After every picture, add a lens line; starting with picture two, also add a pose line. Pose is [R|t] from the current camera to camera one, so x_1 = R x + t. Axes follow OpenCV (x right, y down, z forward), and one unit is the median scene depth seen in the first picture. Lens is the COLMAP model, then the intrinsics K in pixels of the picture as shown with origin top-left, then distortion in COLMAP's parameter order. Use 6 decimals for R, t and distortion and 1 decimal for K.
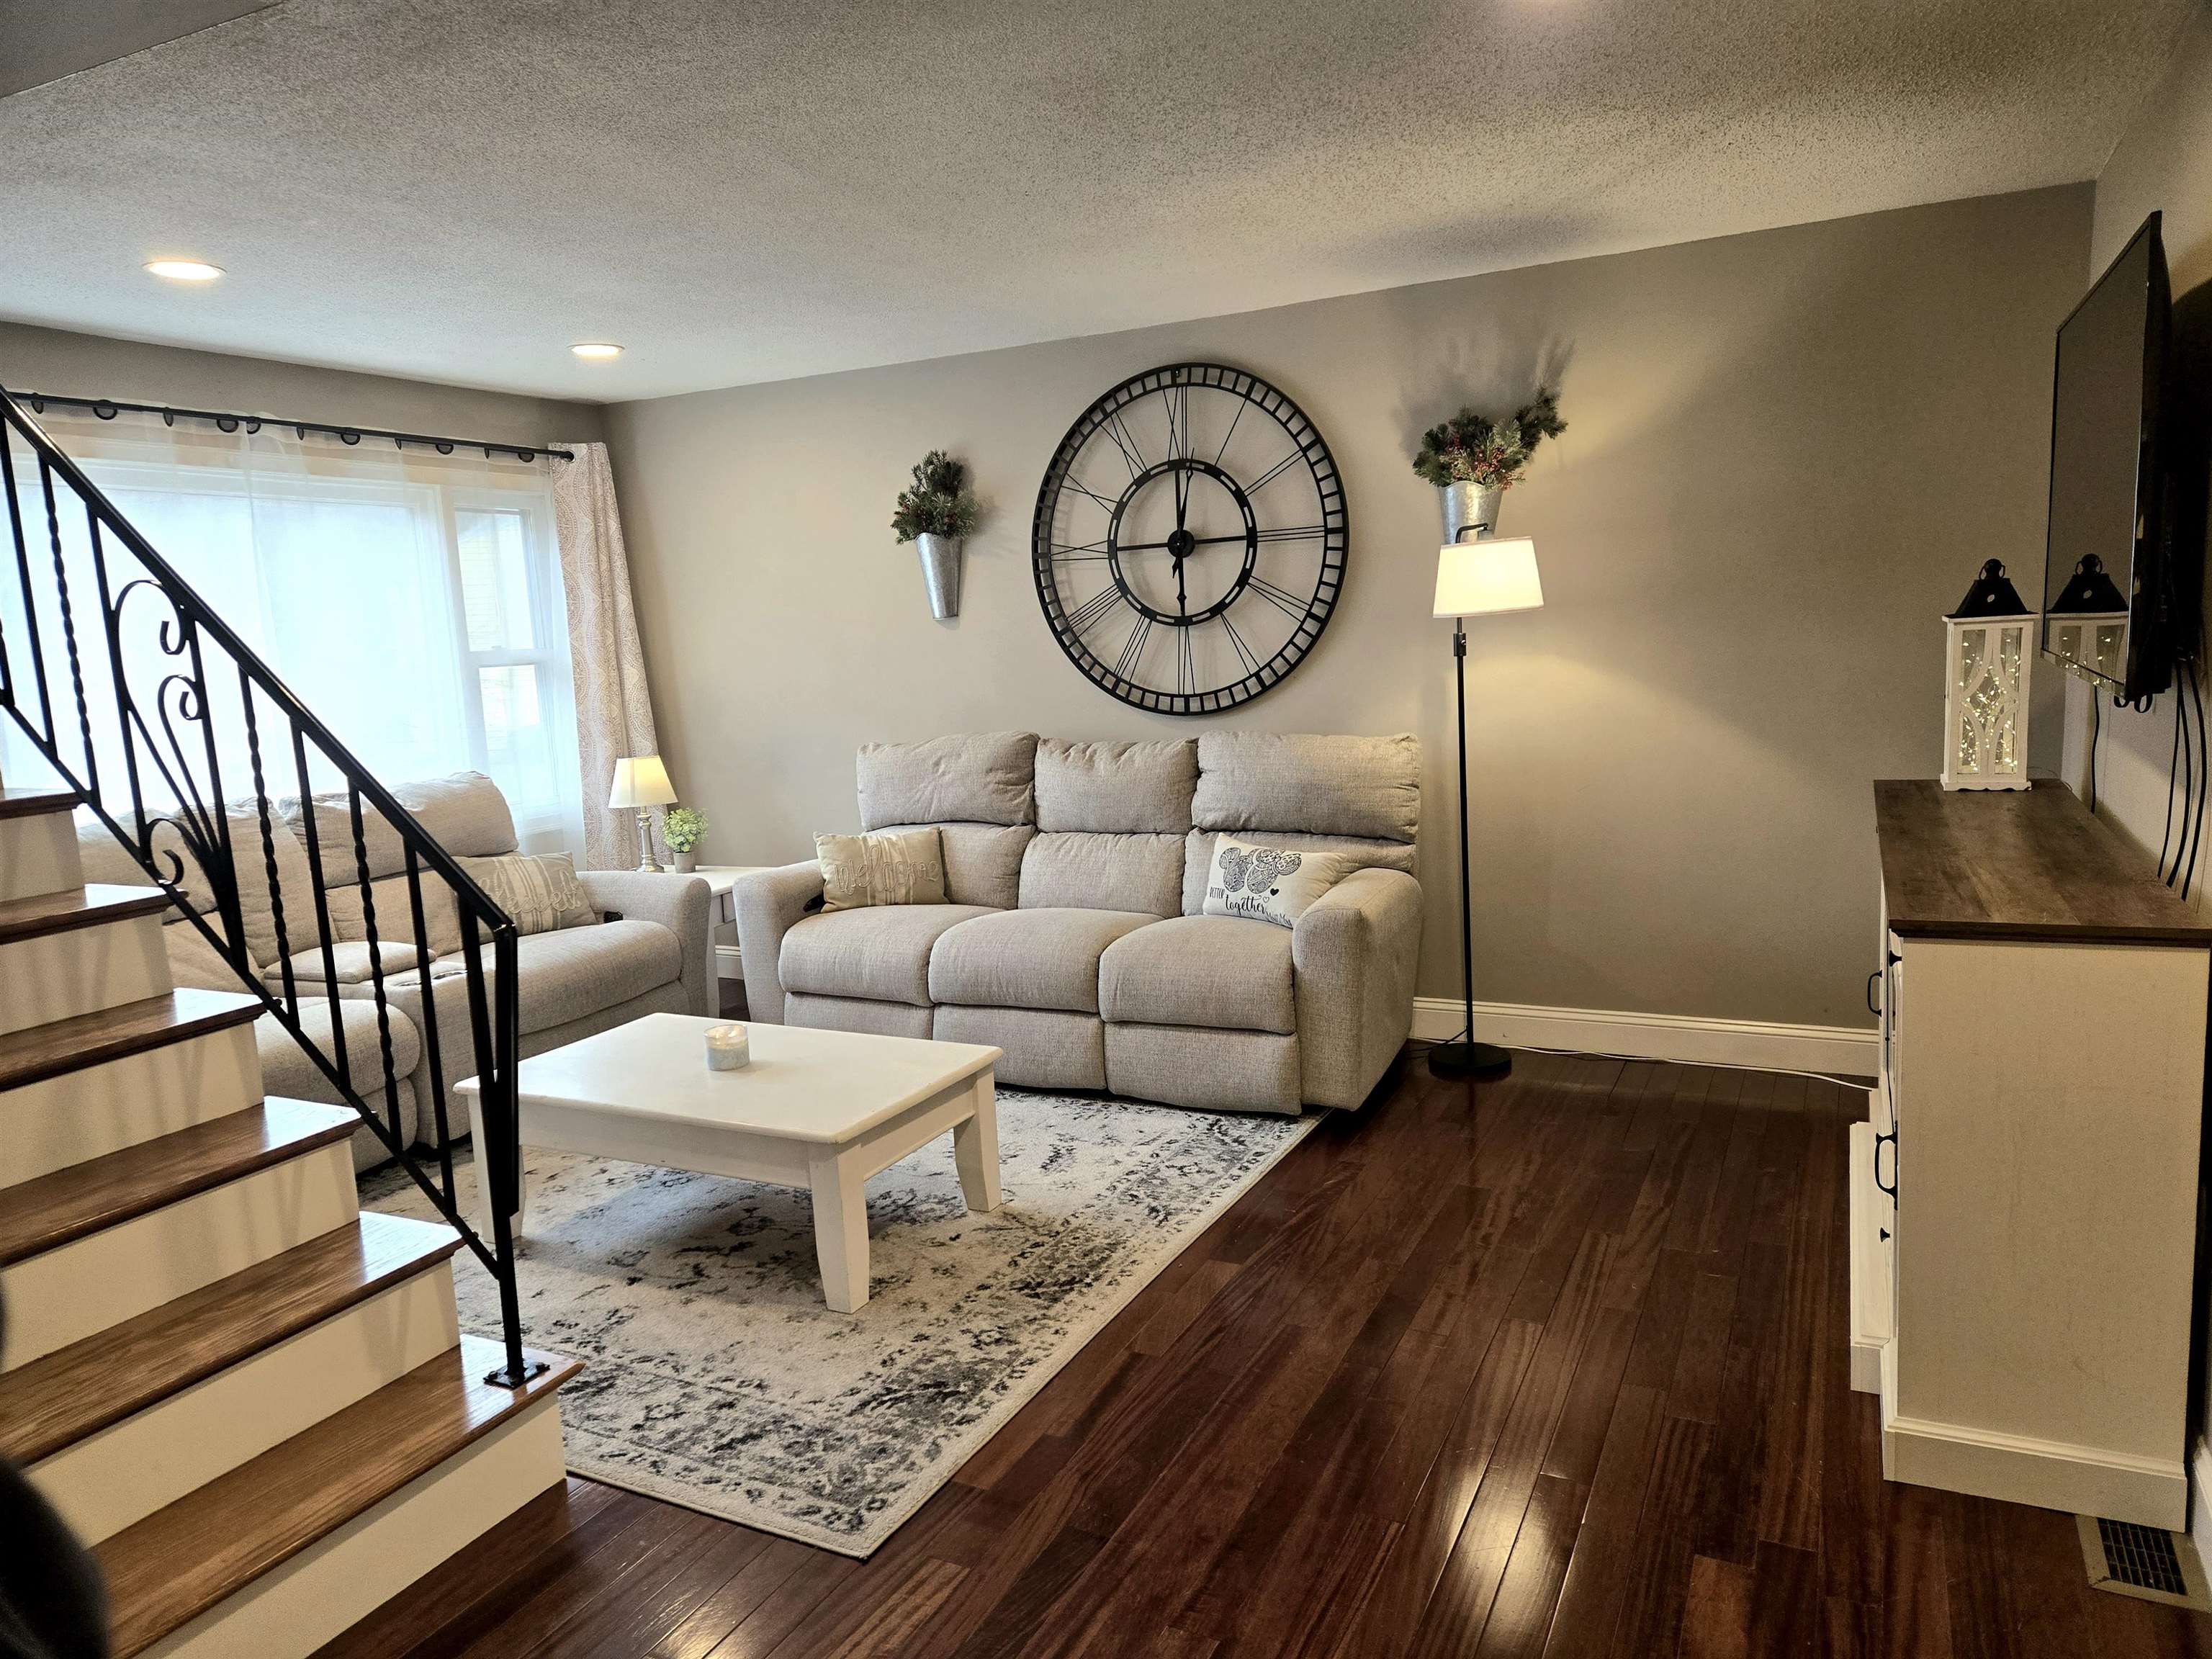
lens RADIAL K [[1451.4, 0, 1106.0], [0, 1451.4, 829.5], [0, 0, 1]] dist [0.094307, -0.110958]
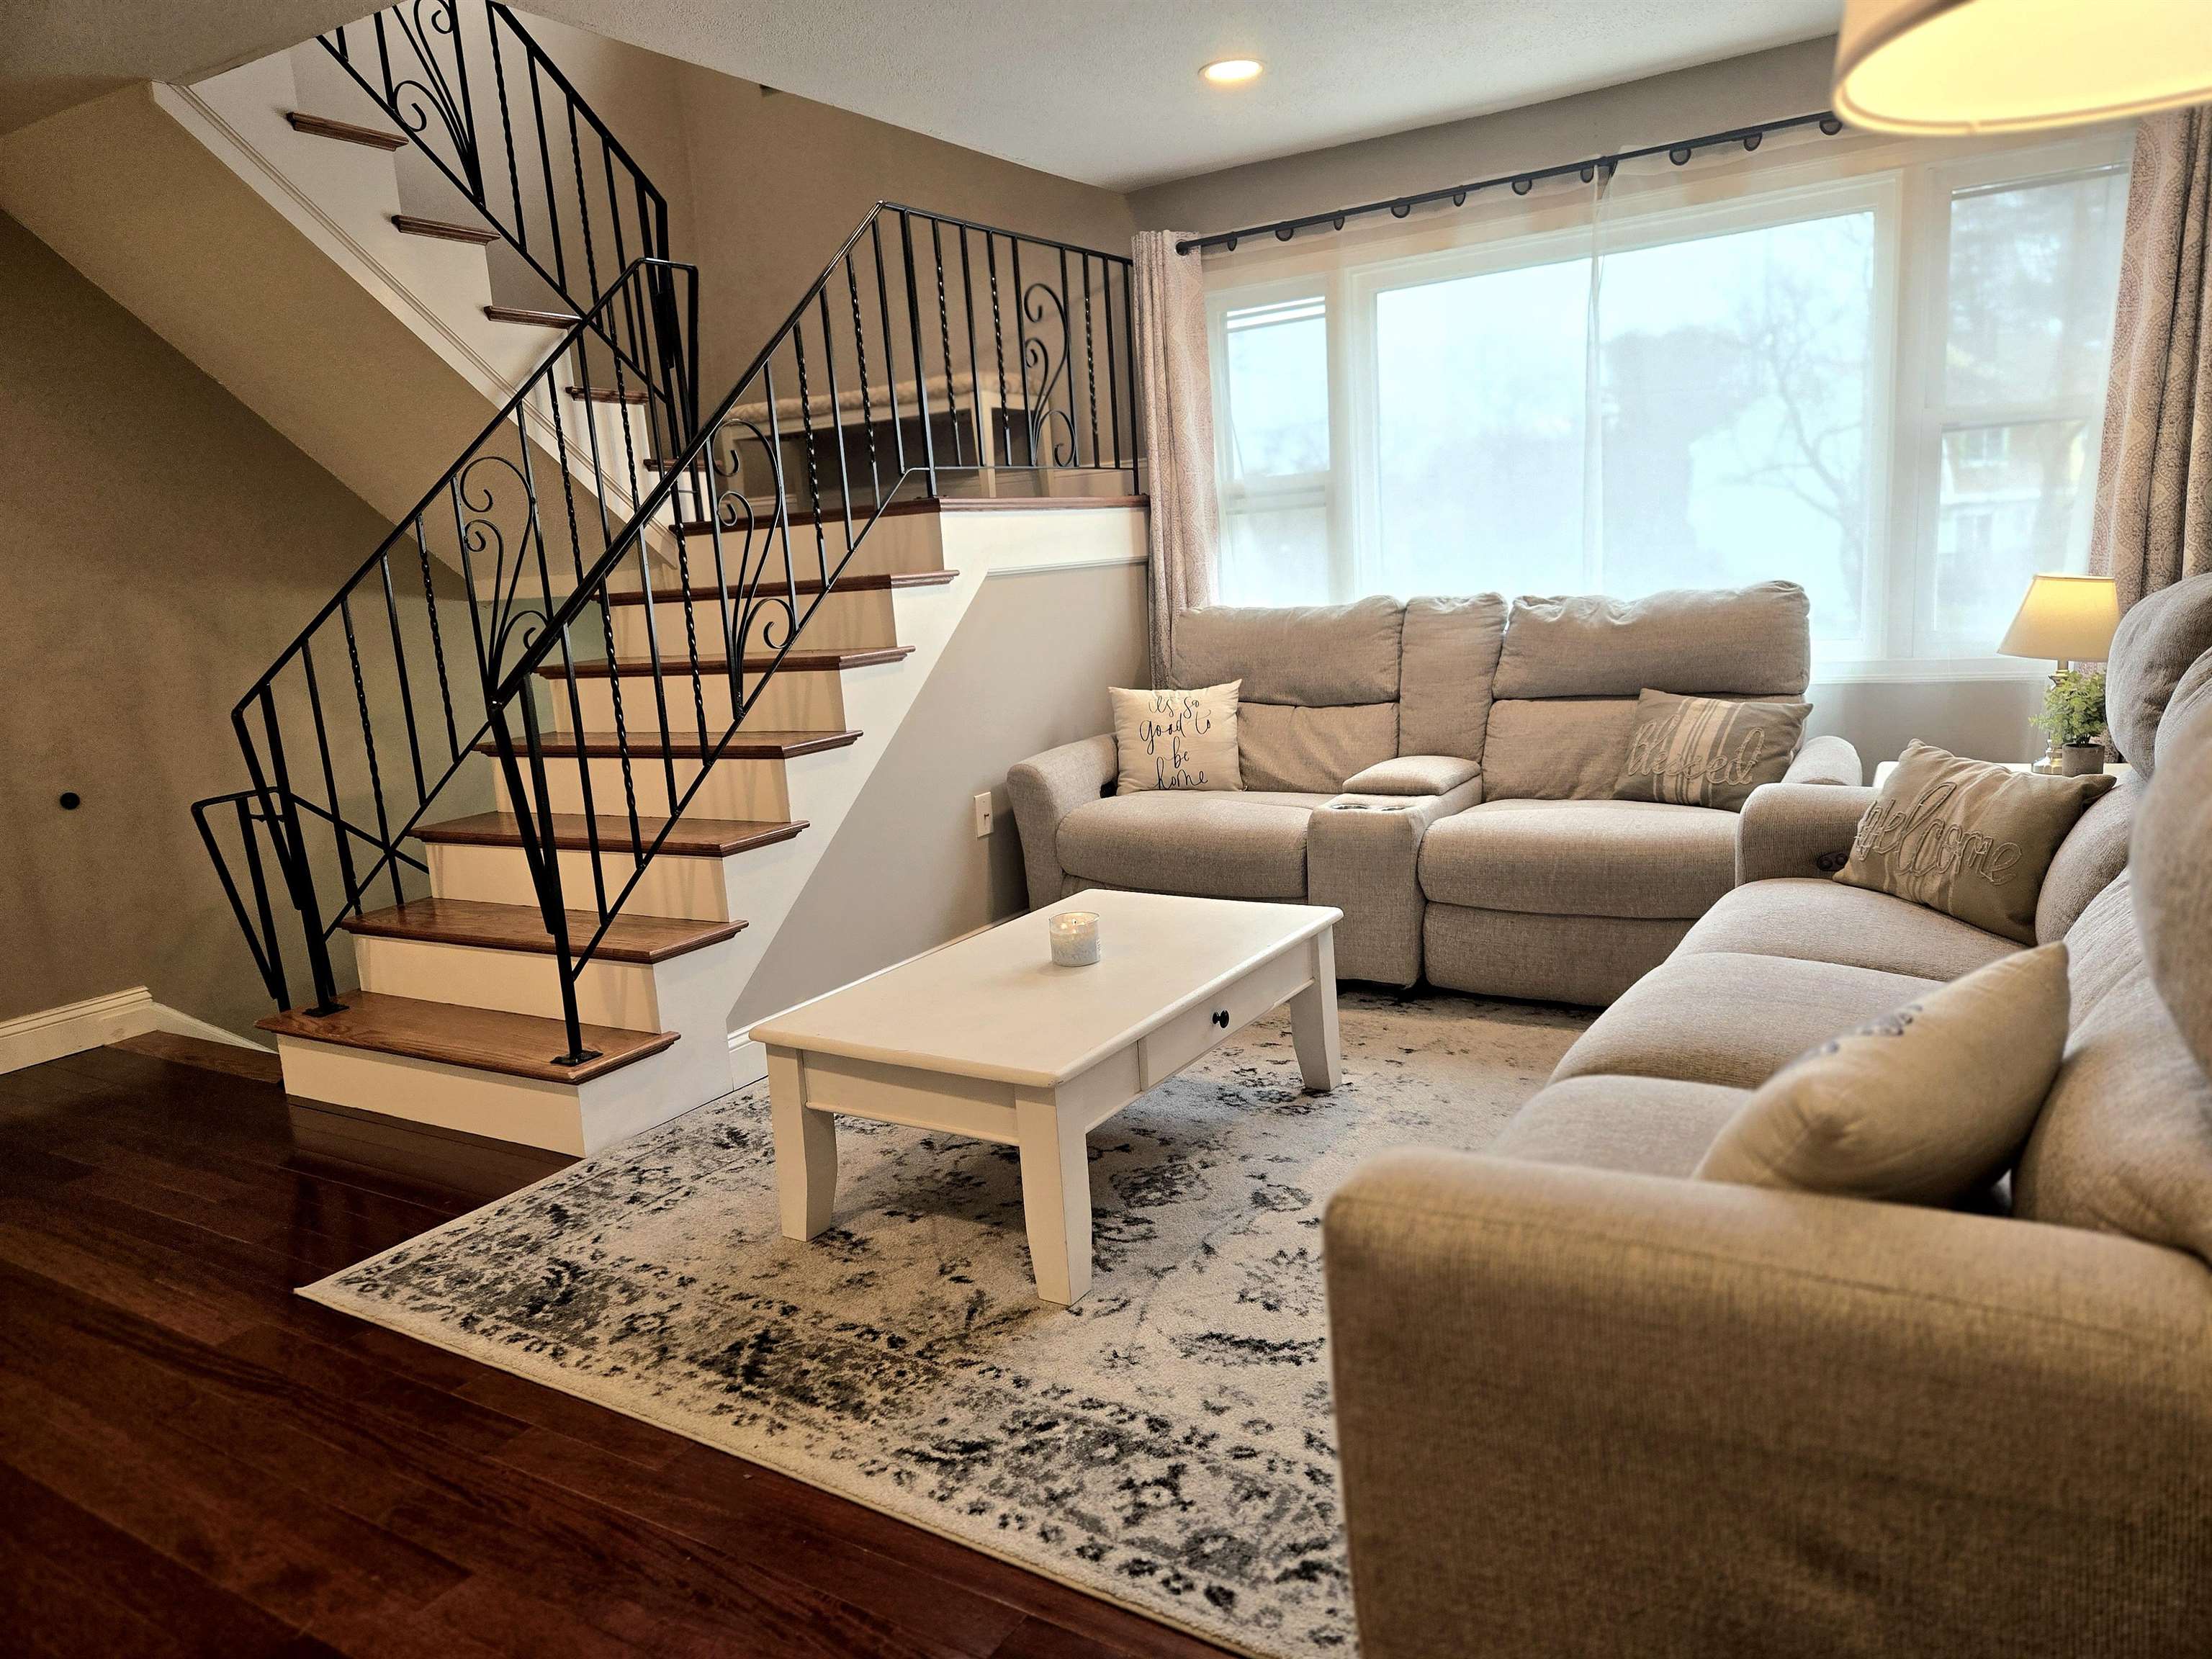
lens RADIAL K [[1451.4, 0, 1106.0], [0, 1451.4, 829.5], [0, 0, 1]] dist [0.094307, -0.110958]
pose [[-0.072296, 0.236620, -0.968909, 0.585733], [-0.071106, 0.967756, 0.241644, -0.125990], [0.994845, 0.086366, -0.053140, 1.182713]]
